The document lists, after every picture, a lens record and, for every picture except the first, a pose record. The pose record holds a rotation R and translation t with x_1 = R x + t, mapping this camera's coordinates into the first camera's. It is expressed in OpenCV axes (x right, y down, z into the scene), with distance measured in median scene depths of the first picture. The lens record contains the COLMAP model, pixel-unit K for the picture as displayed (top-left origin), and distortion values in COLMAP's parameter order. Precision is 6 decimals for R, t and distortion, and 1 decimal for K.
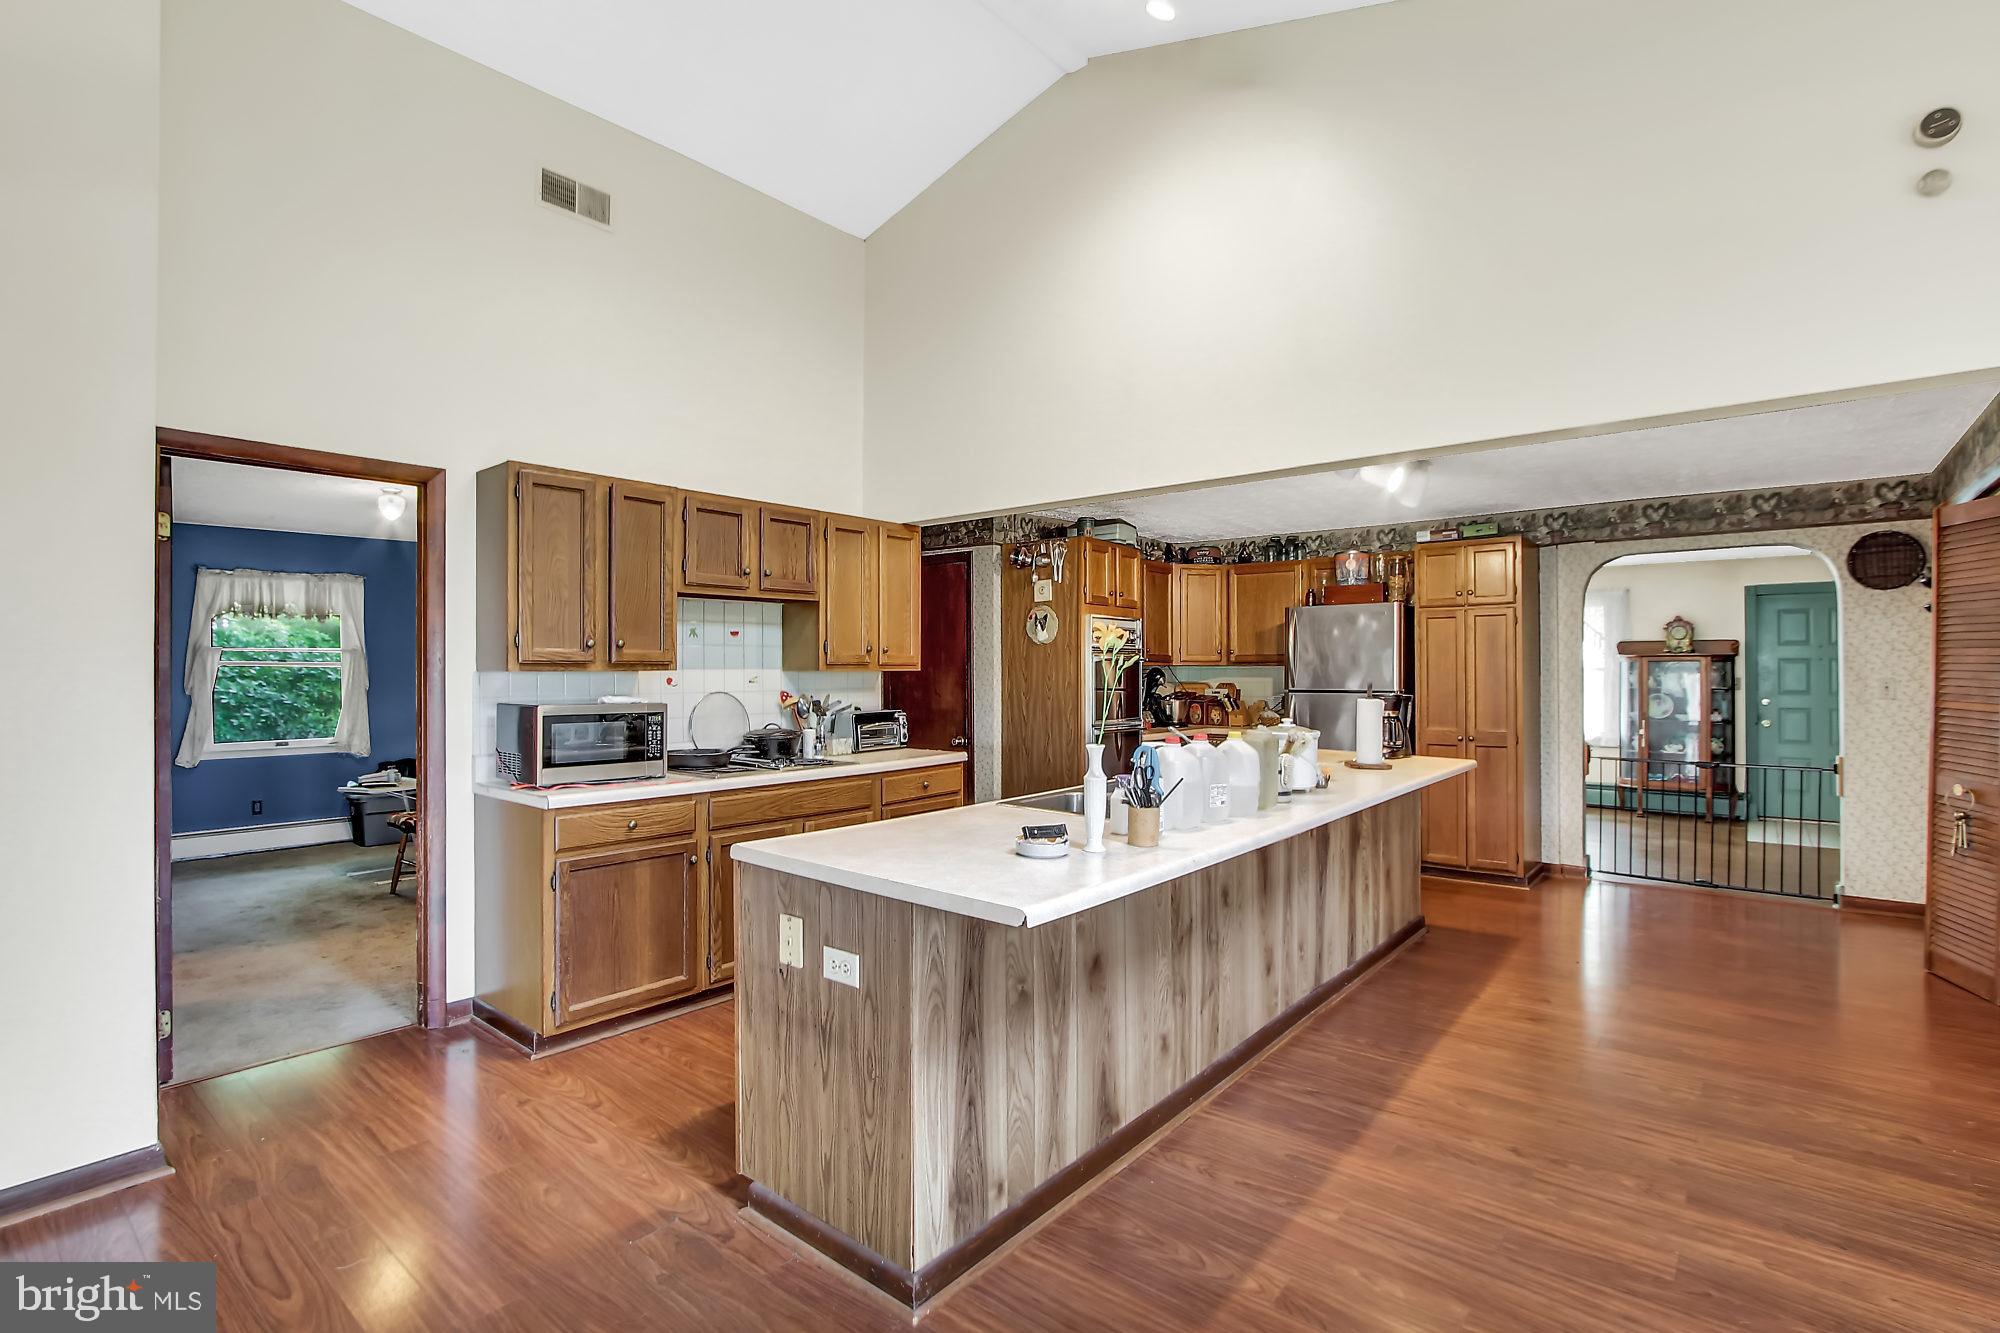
lens RADIAL K [[934.1, 0, 994.0], [0, 934.1, 667.4], [0, 0, 1]] dist [-0.015647, 0.001127]
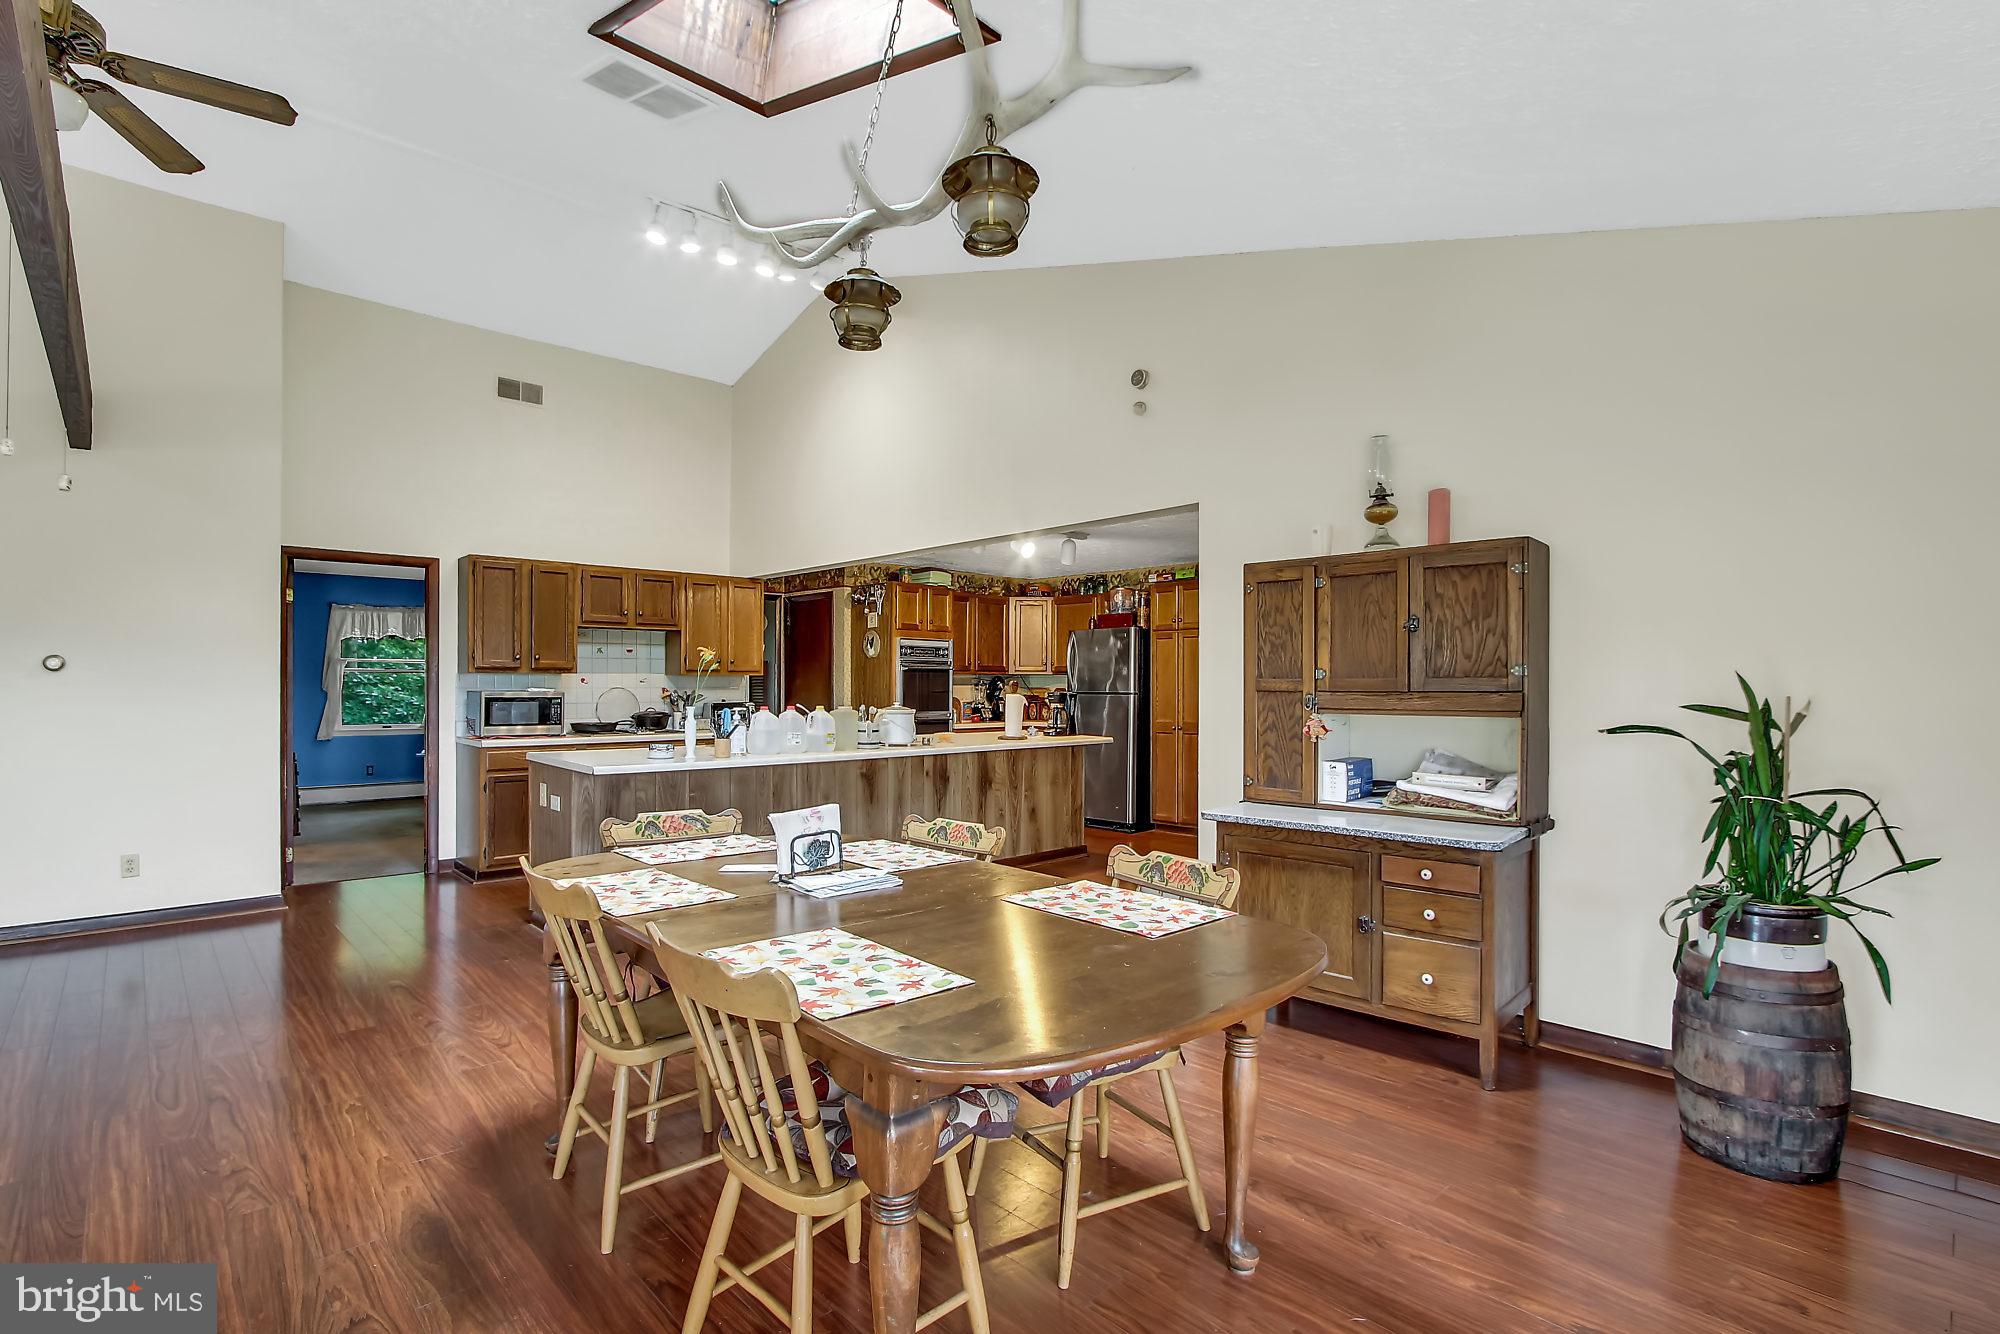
lens RADIAL K [[934.1, 0, 996.1], [0, 934.1, 685.9], [0, 0, 1]] dist [-0.015647, 0.001127]
pose [[0.993238, 0.004431, -0.116011, 0.468915], [-0.003783, 0.999976, 0.005807, 0.010359], [0.116034, -0.005329, 0.993231, -0.445784]]
